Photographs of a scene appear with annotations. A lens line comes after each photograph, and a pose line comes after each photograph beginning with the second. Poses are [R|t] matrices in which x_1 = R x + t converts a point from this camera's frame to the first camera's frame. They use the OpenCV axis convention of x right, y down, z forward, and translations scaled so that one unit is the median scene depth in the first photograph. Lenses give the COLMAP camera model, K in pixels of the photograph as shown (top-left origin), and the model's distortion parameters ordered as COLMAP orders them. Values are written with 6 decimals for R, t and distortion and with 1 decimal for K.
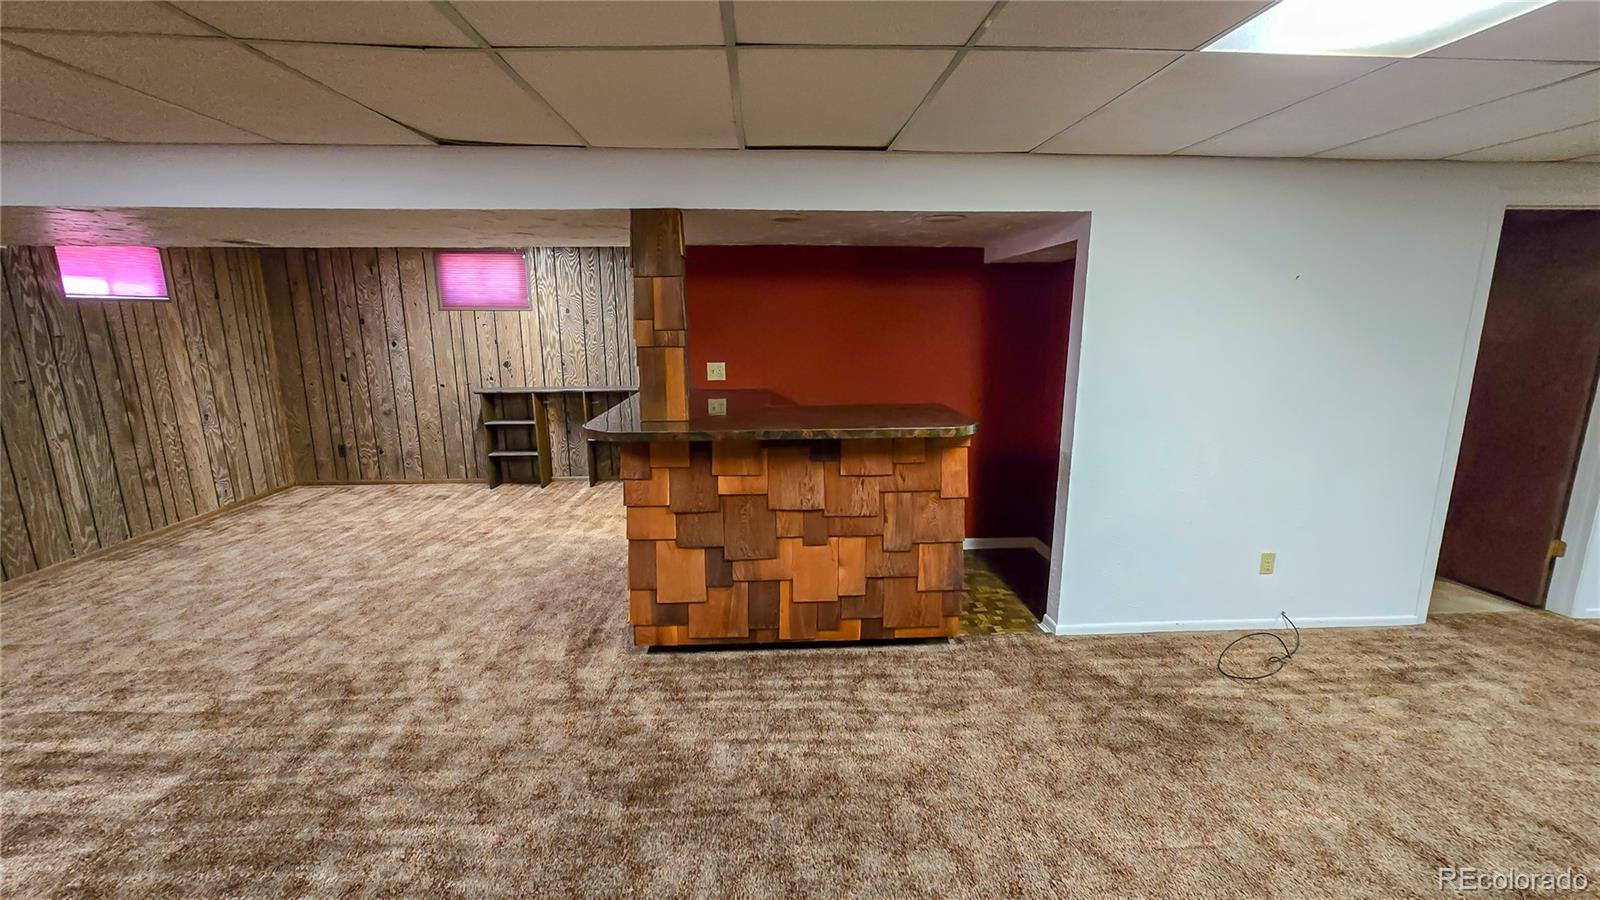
lens RADIAL K [[653.2, 0, 803.7], [0, 653.2, 465.2], [0, 0, 1]] dist [-0.006166, -0.000465]
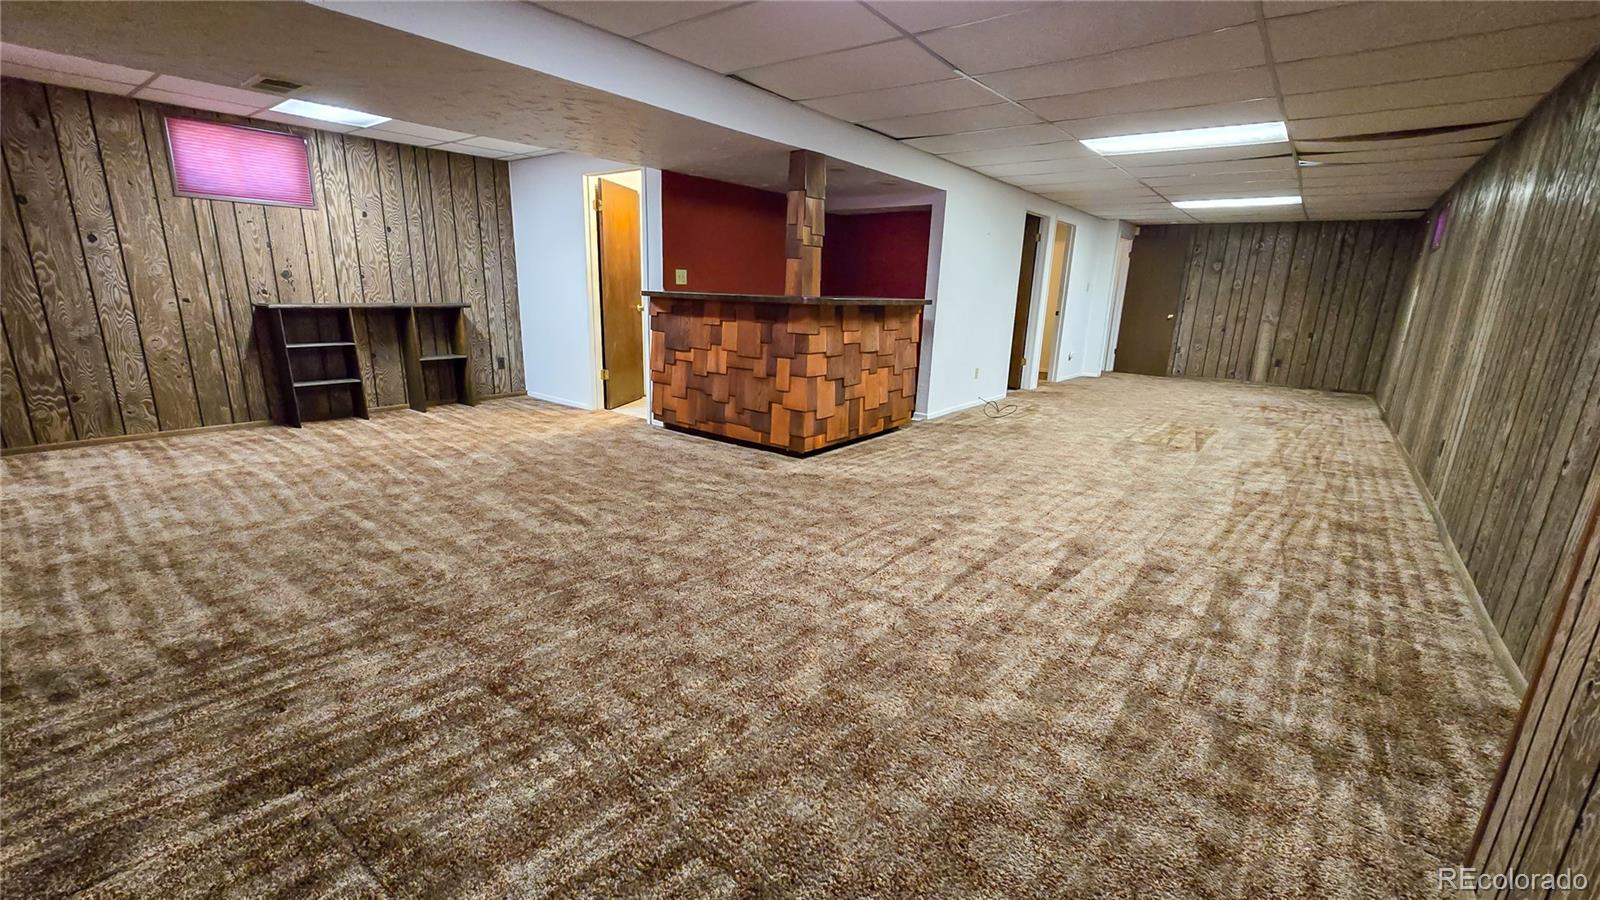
lens RADIAL K [[653.2, 0, 784.5], [0, 653.2, 442.9], [0, 0, 1]] dist [-0.006166, -0.000465]
pose [[0.681043, -0.148691, 0.716988, -0.656654], [0.124677, 0.988415, 0.086554, 0.060052], [-0.721551, 0.030445, 0.691692, 0.004948]]
